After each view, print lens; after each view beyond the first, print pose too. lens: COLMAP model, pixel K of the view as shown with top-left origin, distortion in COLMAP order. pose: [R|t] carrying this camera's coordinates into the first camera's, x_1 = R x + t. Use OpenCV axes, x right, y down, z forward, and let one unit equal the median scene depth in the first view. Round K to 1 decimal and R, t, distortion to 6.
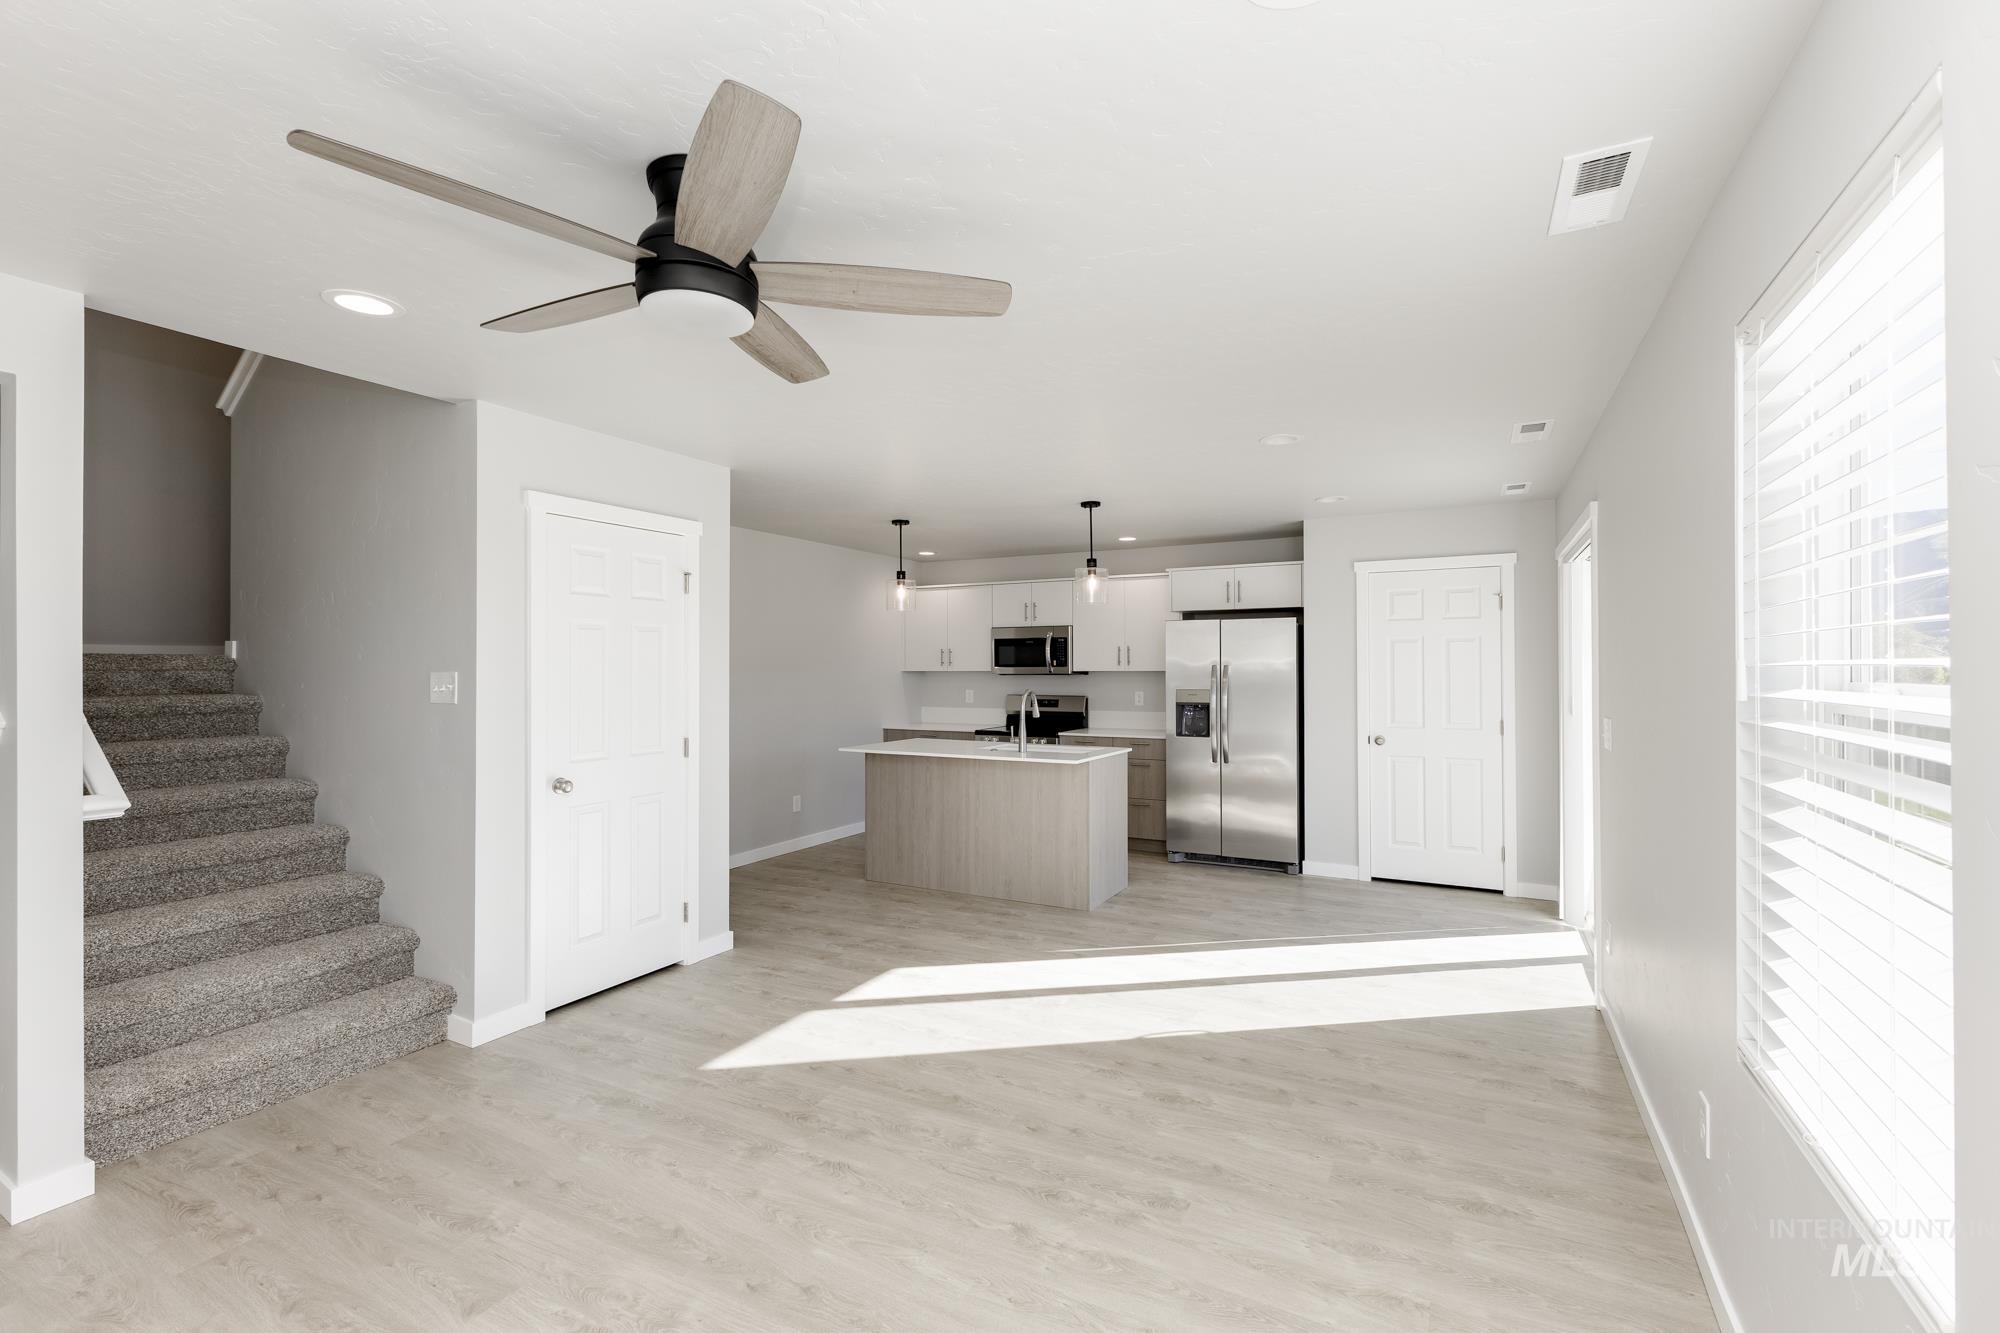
lens RADIAL K [[877.5, 0, 1015.9], [0, 877.5, 666.1], [0, 0, 1]] dist [0.000994, 0.000397]
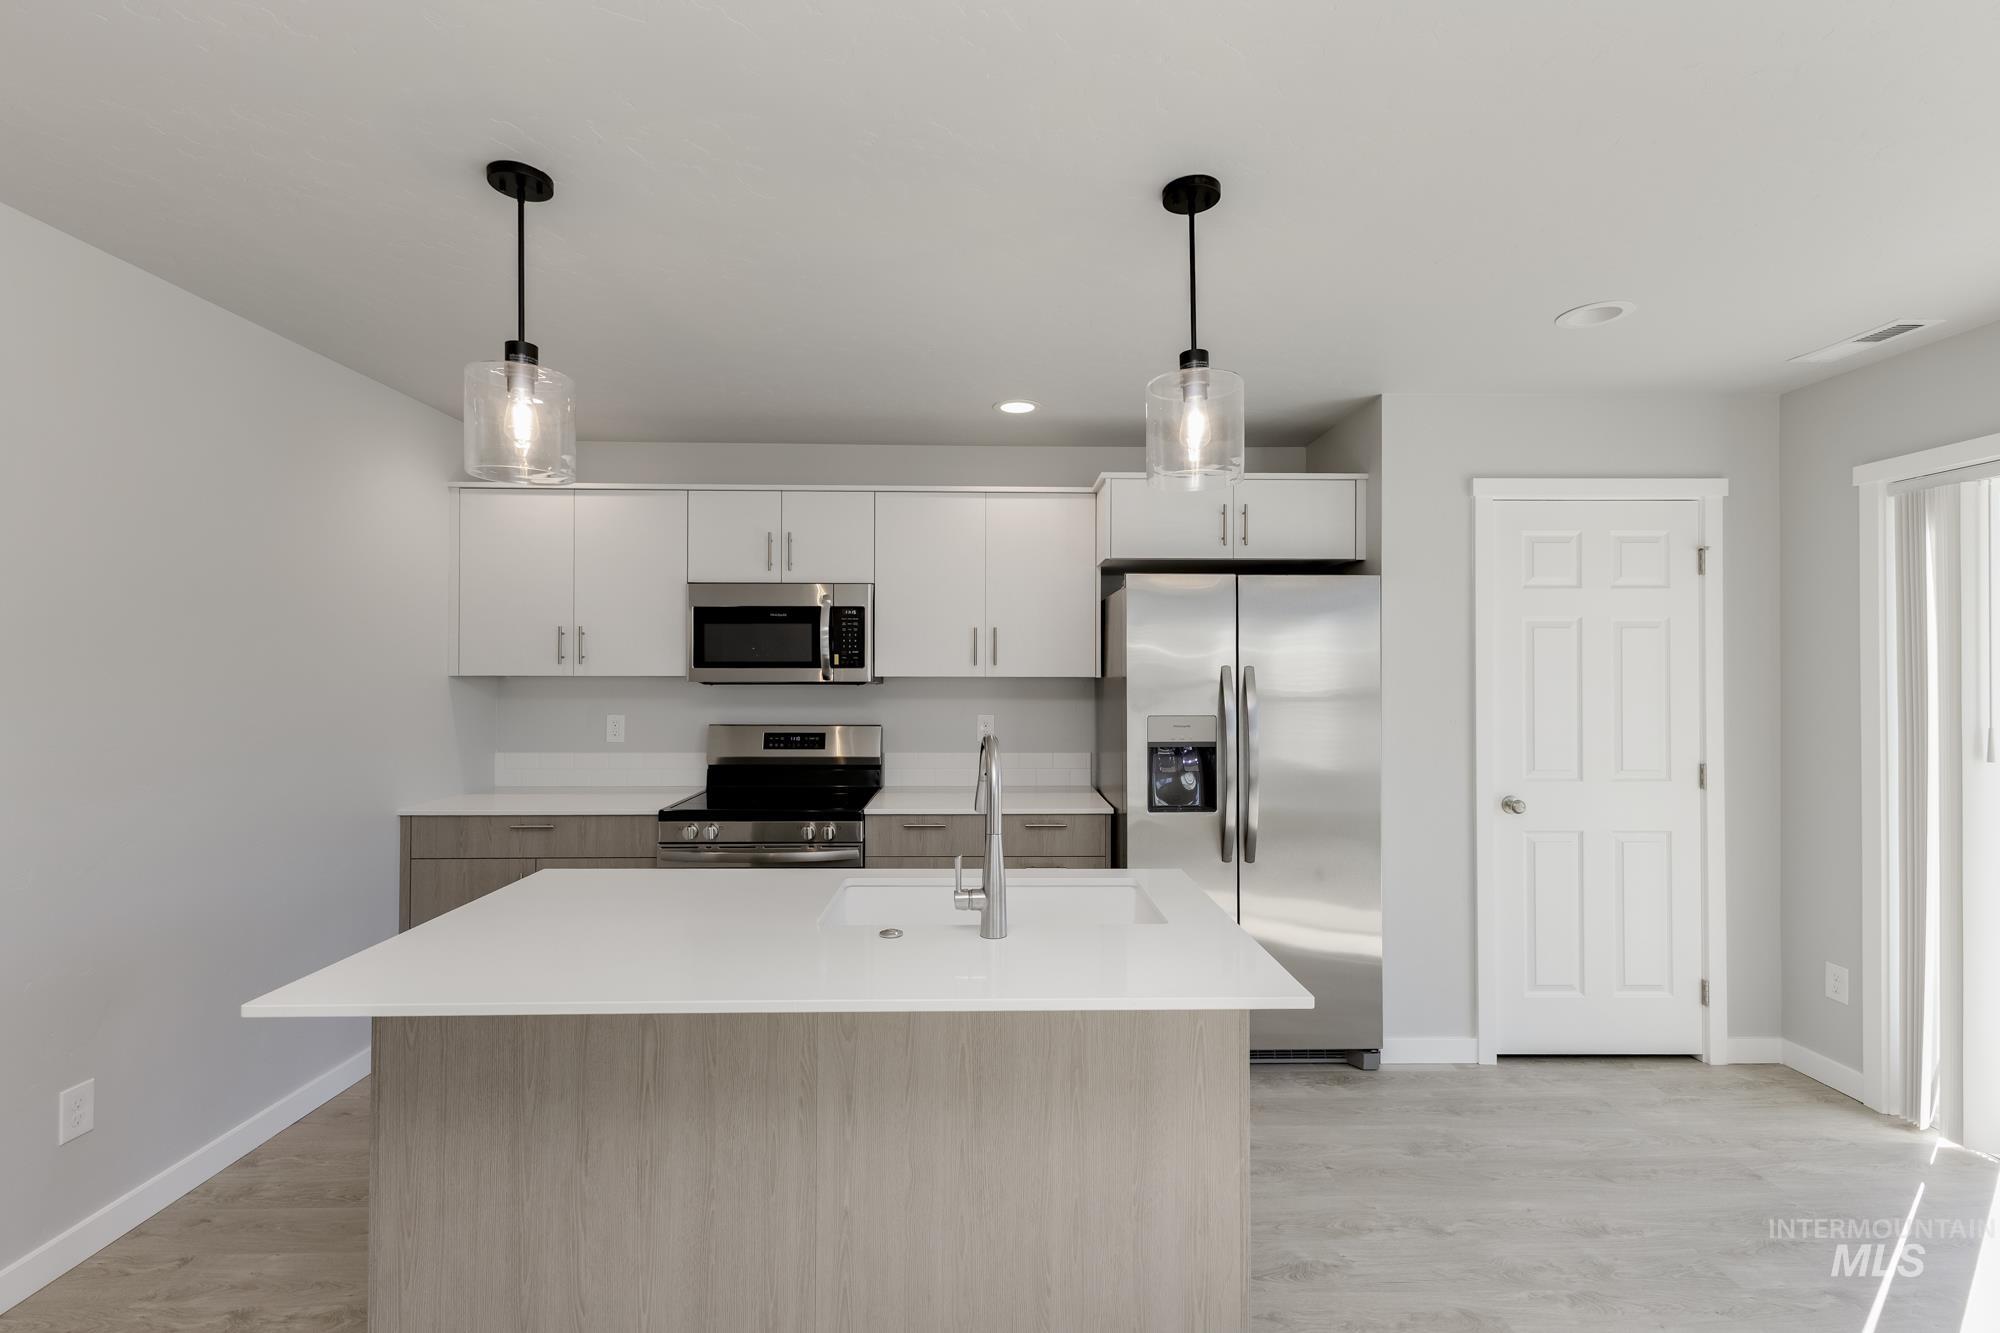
lens RADIAL K [[860.1, 0, 1000.0], [0, 860.1, 666.5], [0, 0, 1]] dist [-0.000635, -0.000224]
pose [[0.882368, 0.006442, 0.470516, -0.130980], [-0.005244, 0.999979, -0.003857, 0.001965], [-0.470531, 0.000936, 0.882383, 0.716872]]
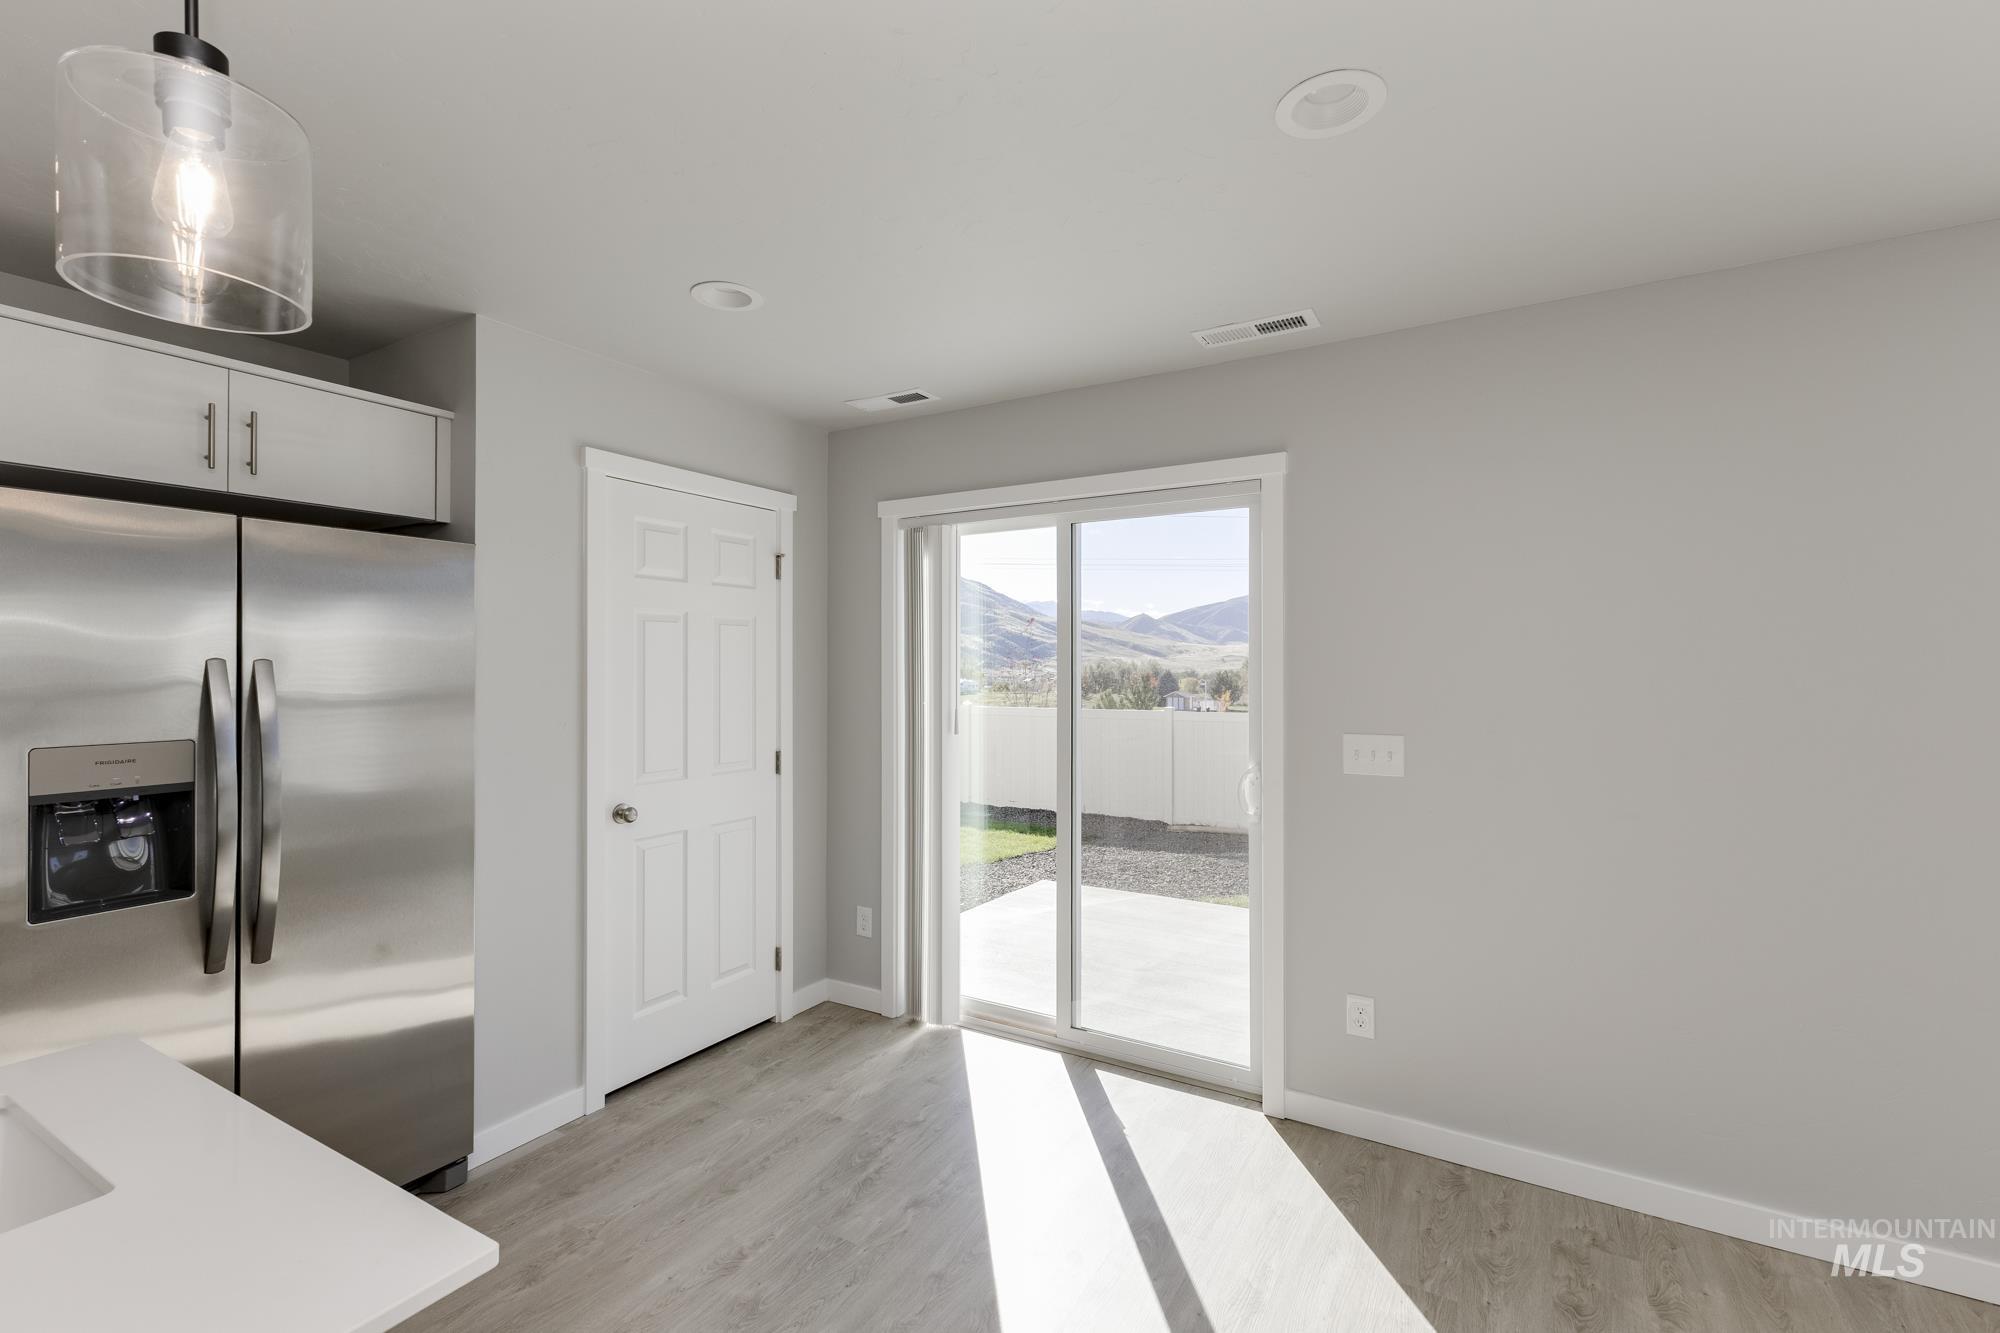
lens RADIAL K [[873.2, 0, 1006.2], [0, 873.2, 660.8], [0, 0, 1]] dist [0.010889, -0.000647]
pose [[0.064382, 0.010642, 0.997869, -0.077031], [-0.003634, 0.999939, -0.010430, 0.002120], [-0.997919, -0.002955, 0.064417, 0.794957]]
